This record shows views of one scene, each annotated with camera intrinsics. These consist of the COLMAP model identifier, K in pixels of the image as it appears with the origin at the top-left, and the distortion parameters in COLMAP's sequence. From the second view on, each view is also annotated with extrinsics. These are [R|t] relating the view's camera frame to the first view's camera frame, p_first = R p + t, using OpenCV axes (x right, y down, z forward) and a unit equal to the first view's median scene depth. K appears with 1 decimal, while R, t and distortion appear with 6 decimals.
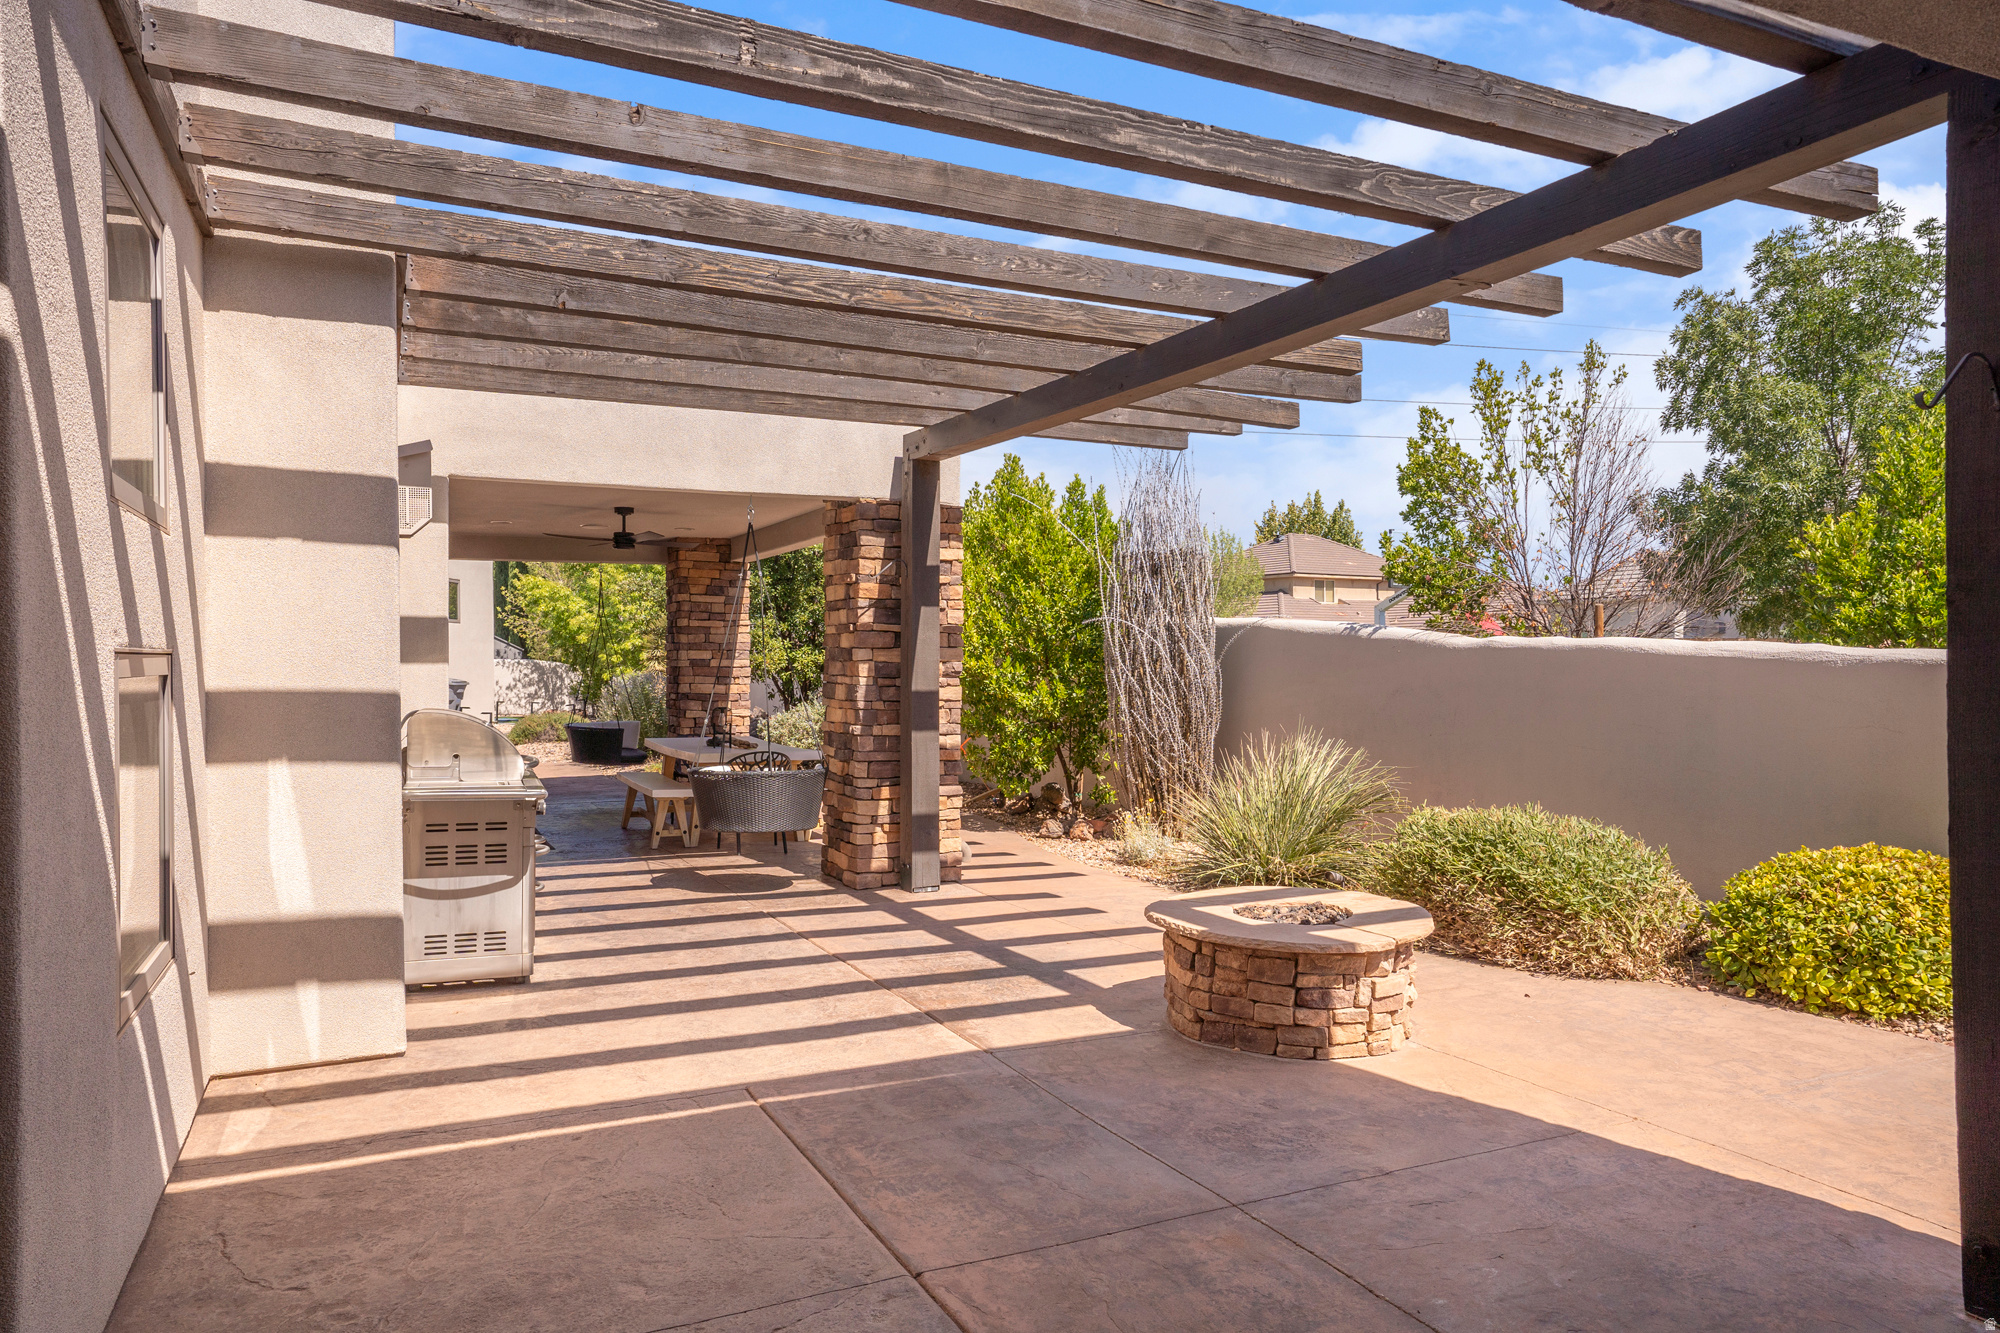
lens RADIAL K [[1312.3, 0, 998.9], [0, 1312.3, 667.3], [0, 0, 1]] dist [-0.008052, -0.000690]
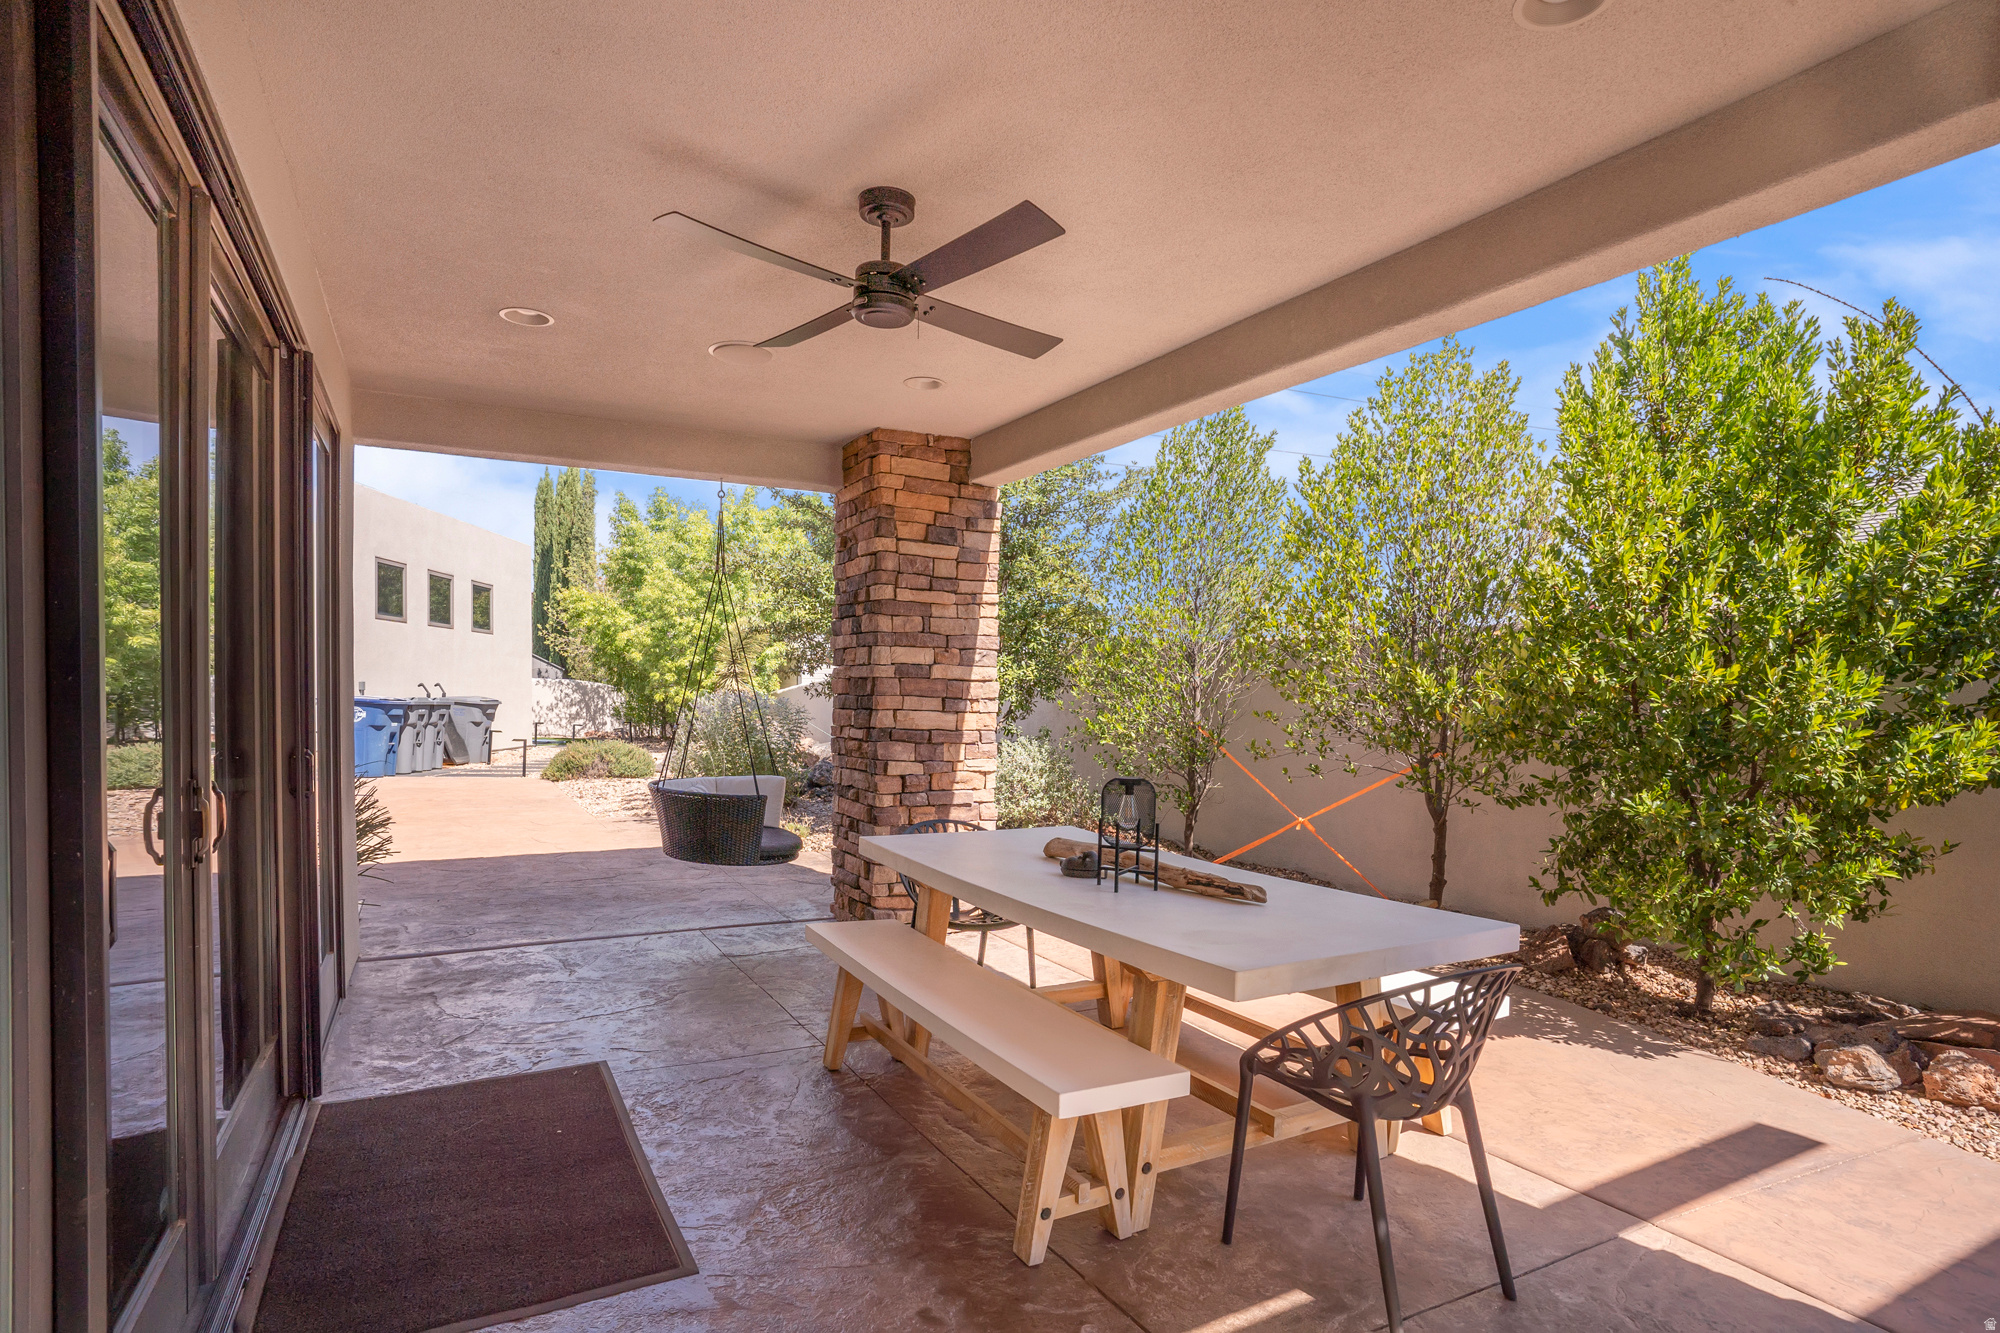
lens RADIAL K [[971.5, 0, 976.6], [0, 971.5, 729.8], [0, 0, 1]] dist [-0.035393, 0.005336]
pose [[0.998228, 0.014144, 0.057806, -0.221215], [-0.016080, 0.999321, 0.033164, 0.006793], [-0.057298, -0.034035, 0.997777, 0.599049]]
